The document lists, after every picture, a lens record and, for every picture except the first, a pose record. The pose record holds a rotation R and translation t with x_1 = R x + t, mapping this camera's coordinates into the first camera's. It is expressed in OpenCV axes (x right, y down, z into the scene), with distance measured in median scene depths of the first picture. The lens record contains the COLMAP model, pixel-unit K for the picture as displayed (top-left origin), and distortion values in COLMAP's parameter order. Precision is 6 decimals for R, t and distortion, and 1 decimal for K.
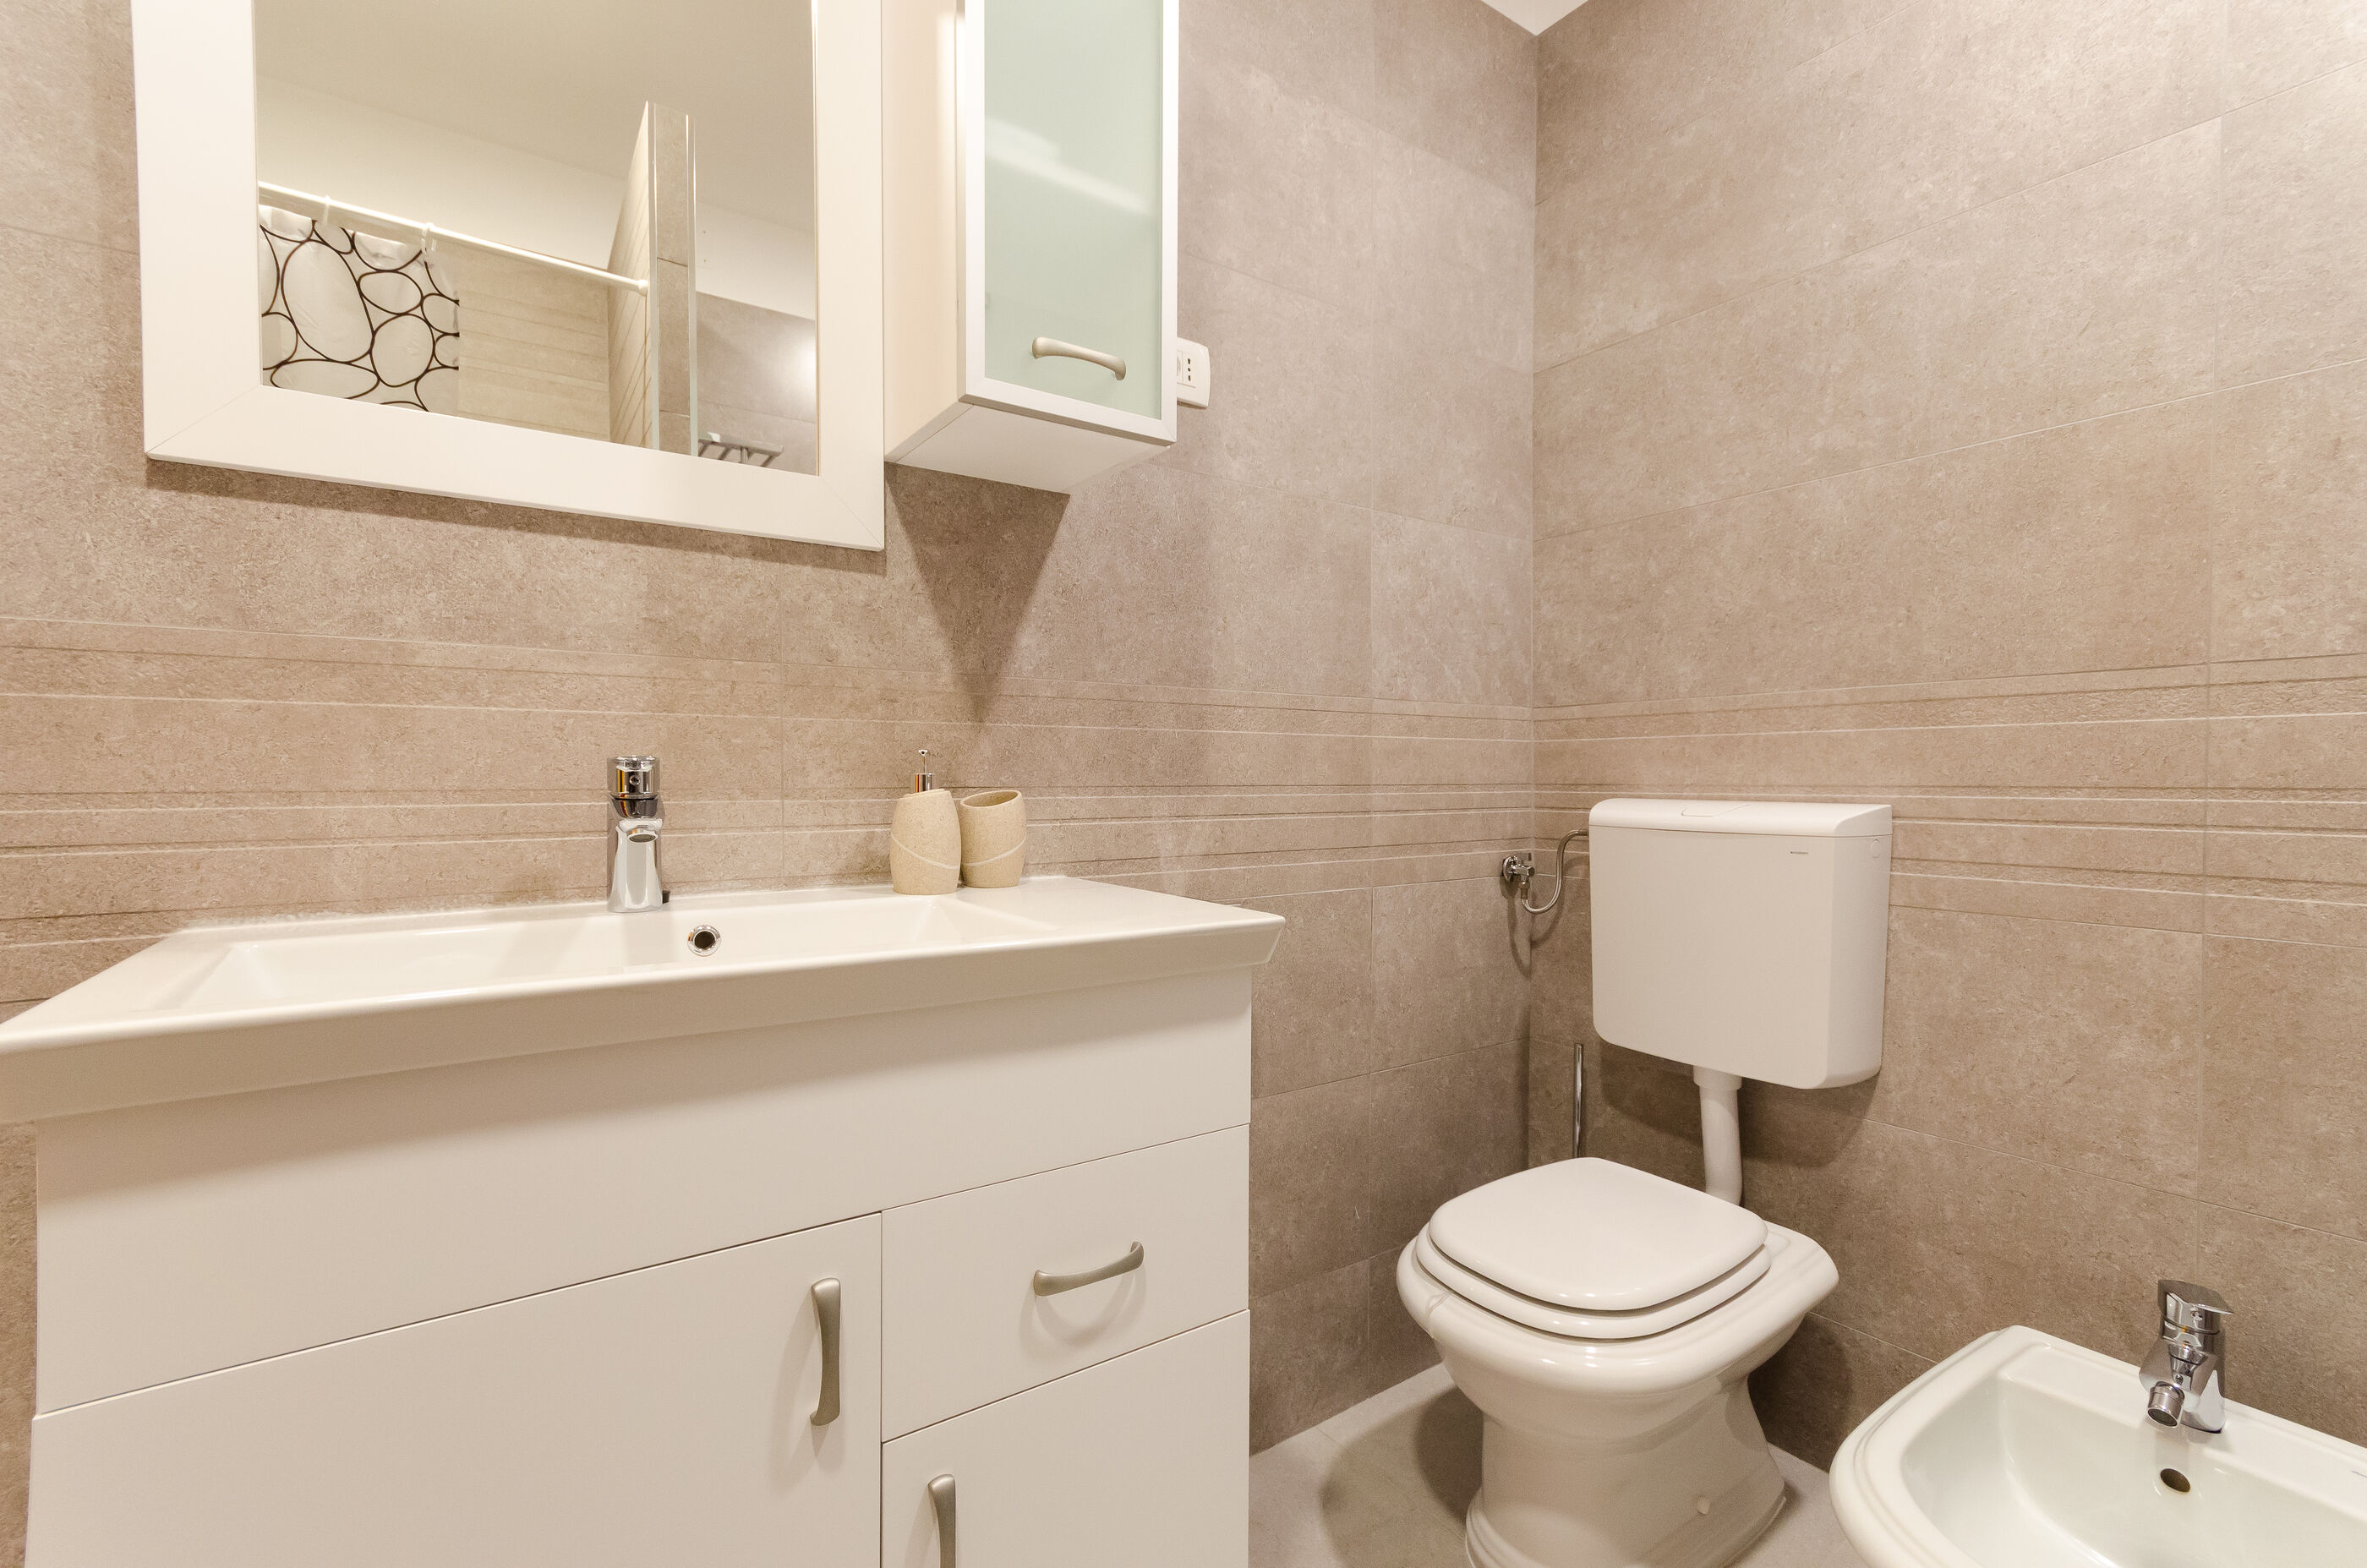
lens RADIAL K [[1025.3, 0, 1191.6], [0, 1025.3, 800.5], [0, 0, 1]] dist [0.003271, 0.000027]
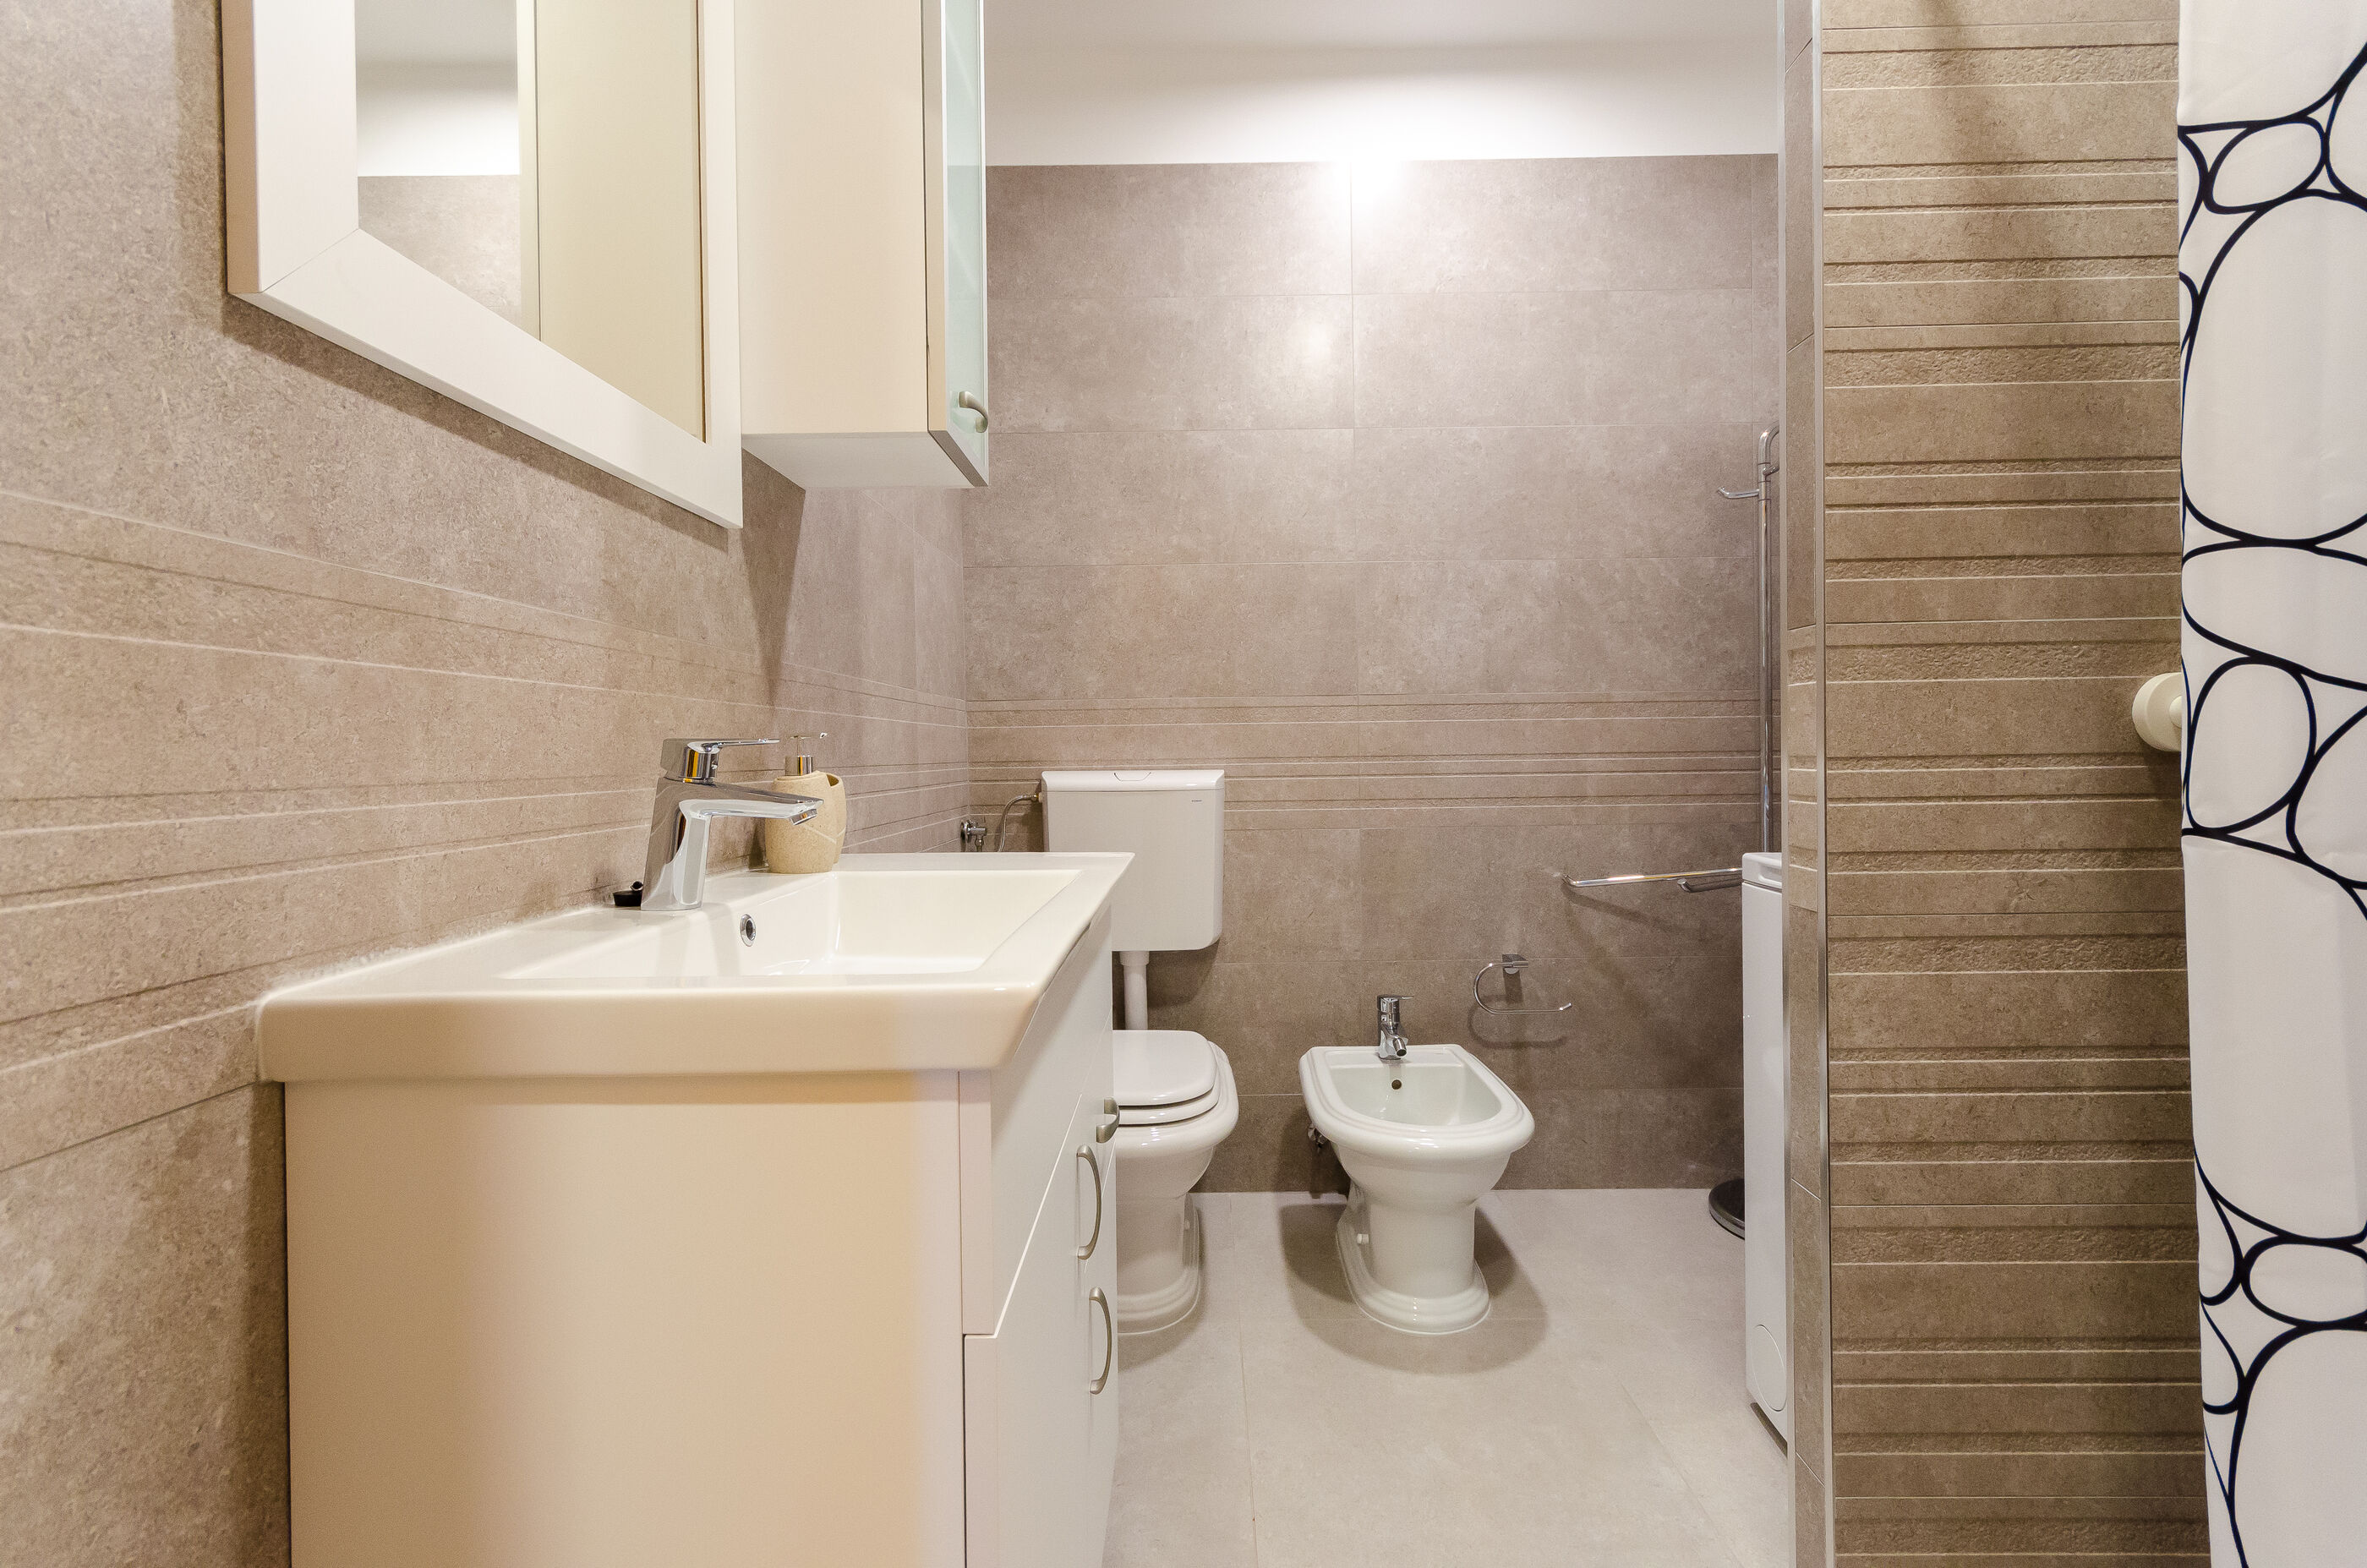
lens RADIAL K [[1053.0, 0, 1191.1], [0, 1053.0, 762.4], [0, 0, 1]] dist [0.000720, 0.000356]
pose [[0.575514, -0.015596, 0.817644, -0.778831], [0.033413, 0.999432, -0.004454, -0.001690], [-0.817109, 0.029883, 0.575708, 0.065182]]
